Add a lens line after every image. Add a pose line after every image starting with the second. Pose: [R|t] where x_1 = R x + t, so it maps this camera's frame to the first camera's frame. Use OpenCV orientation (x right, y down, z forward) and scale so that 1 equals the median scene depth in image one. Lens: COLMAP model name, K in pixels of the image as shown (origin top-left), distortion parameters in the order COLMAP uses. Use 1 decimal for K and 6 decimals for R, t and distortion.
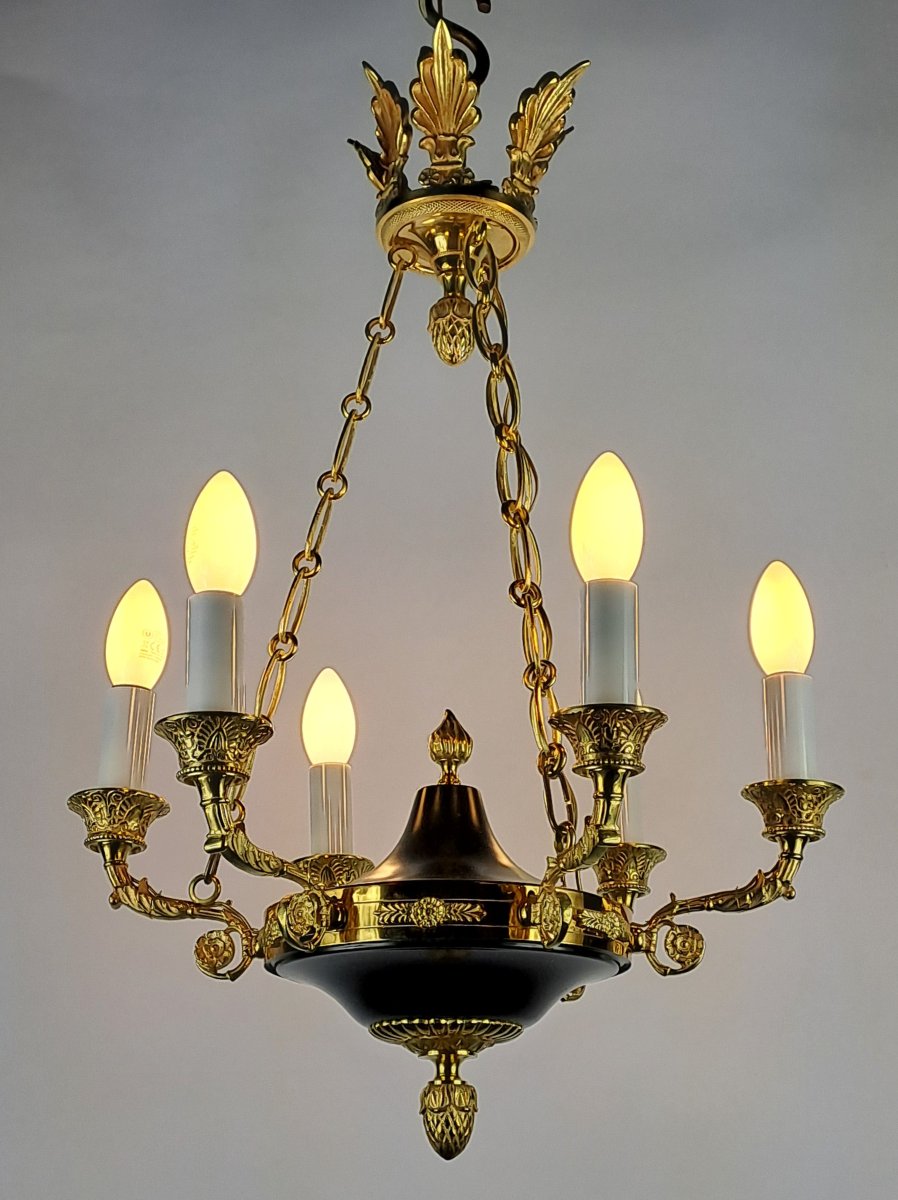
lens RADIAL K [[1857.3, 0, 506.4], [0, 1857.3, 680.1], [0, 0, 1]] dist [0.097375, 0.023453]
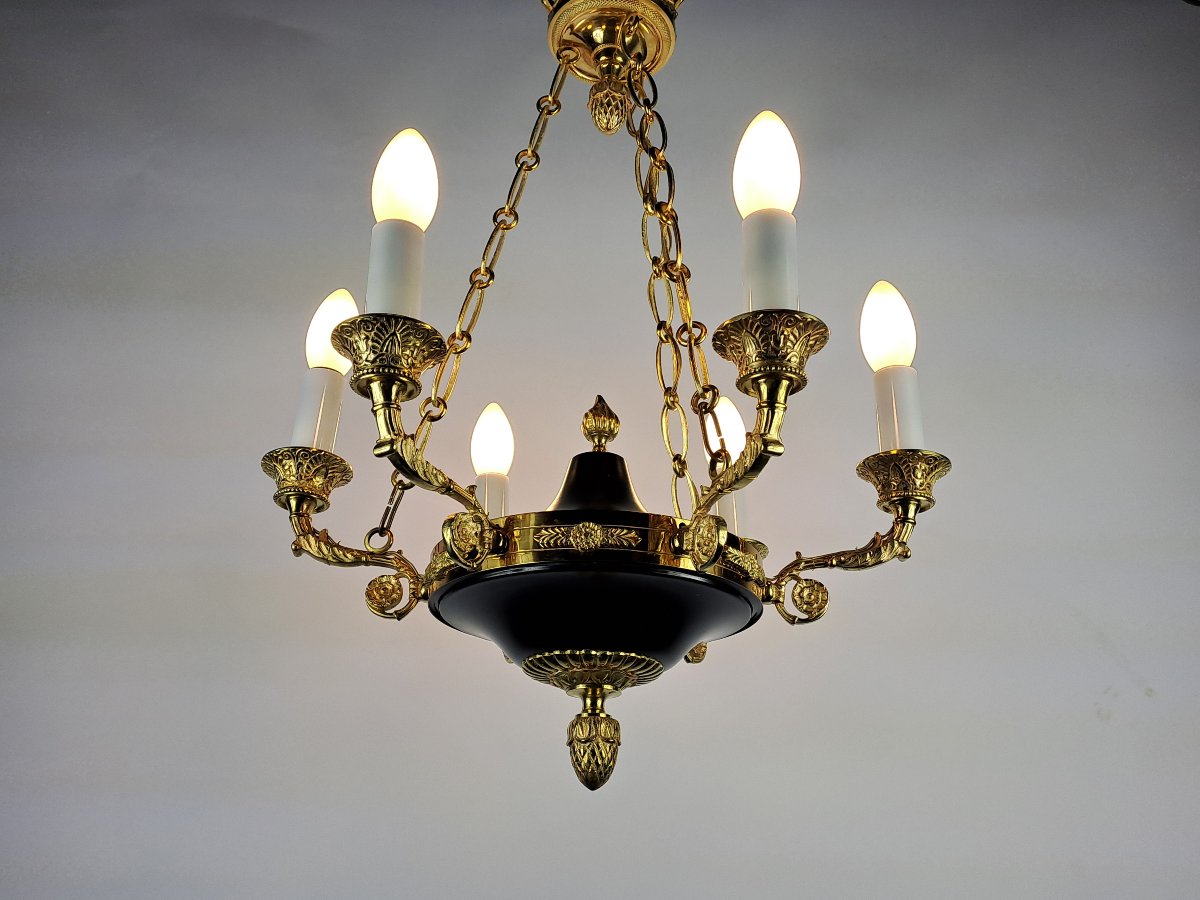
lens RADIAL K [[1064.4, 0, 607.3], [0, 1064.4, 439.2], [0, 0, 1]] dist [0.117394, 0.002134]
pose [[0.999392, 0.030658, 0.016631, -0.038165], [-0.028236, 0.991084, -0.130216, 0.135335], [-0.020475, 0.129667, 0.991346, 0.360280]]
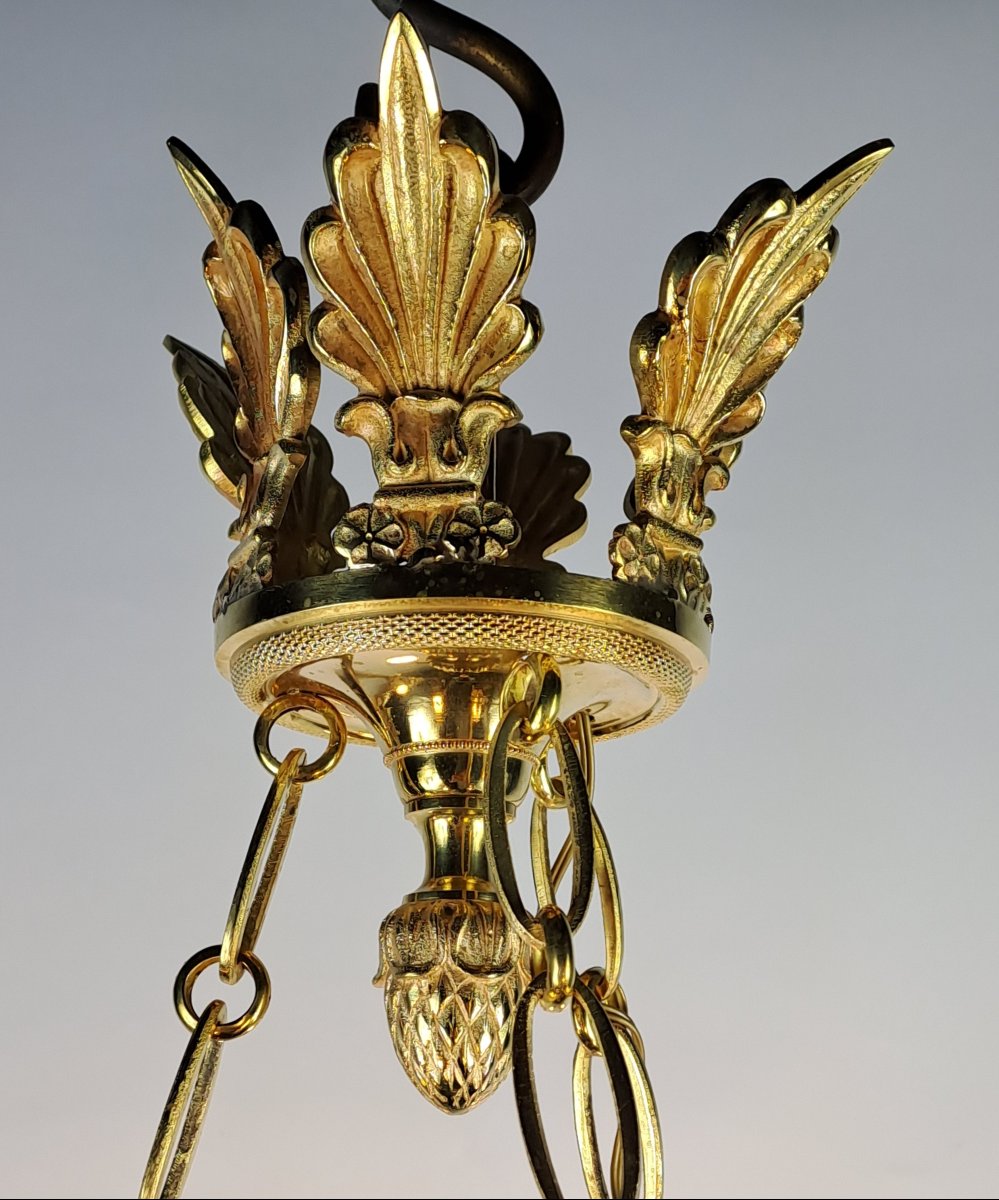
lens RADIAL K [[2036.3, 0, 568.9], [0, 2036.3, 691.4], [0, 0, 1]] dist [0.131244, -0.001811]
pose [[0.999976, -0.006839, -0.000873, -0.009673], [0.006843, 0.999970, 0.003737, -0.265349], [0.000847, -0.003743, 0.999993, 0.728215]]
